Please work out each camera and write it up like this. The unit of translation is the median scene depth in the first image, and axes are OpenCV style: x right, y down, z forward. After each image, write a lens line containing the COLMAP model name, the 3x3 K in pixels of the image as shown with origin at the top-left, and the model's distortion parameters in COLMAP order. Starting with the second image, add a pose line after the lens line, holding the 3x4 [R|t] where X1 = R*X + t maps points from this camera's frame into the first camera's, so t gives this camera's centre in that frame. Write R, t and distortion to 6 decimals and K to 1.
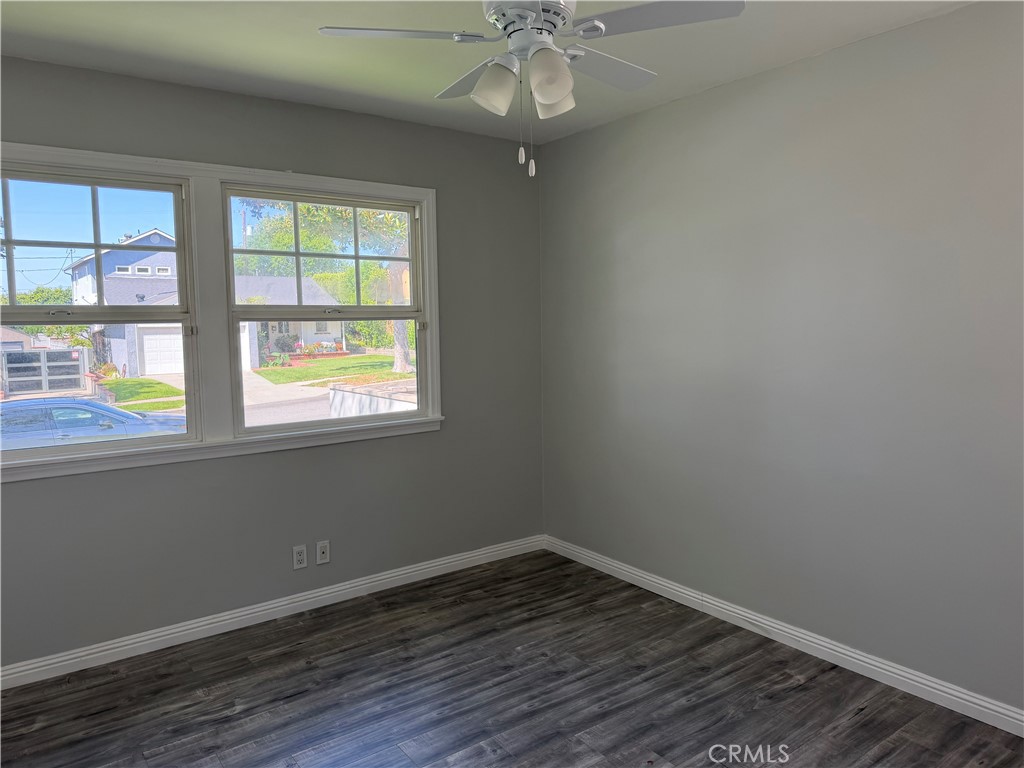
lens RADIAL K [[724.3, 0, 511.2], [0, 724.3, 381.0], [0, 0, 1]] dist [0.103229, -0.172549]
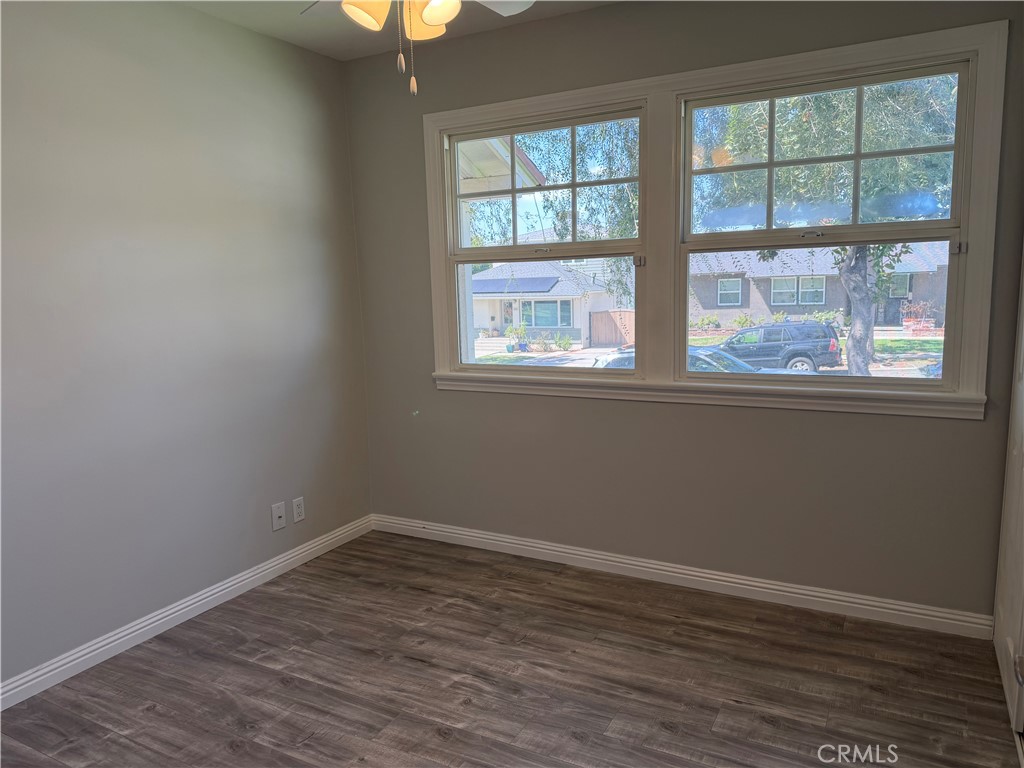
lens RADIAL K [[724.3, 0, 511.2], [0, 724.3, 381.0], [0, 0, 1]] dist [0.103229, -0.172549]
pose [[0.432581, 0.144623, -0.889920, 0.352084], [-0.039825, 0.989153, 0.141391, -0.043931], [0.900715, -0.025722, 0.433648, 0.420370]]
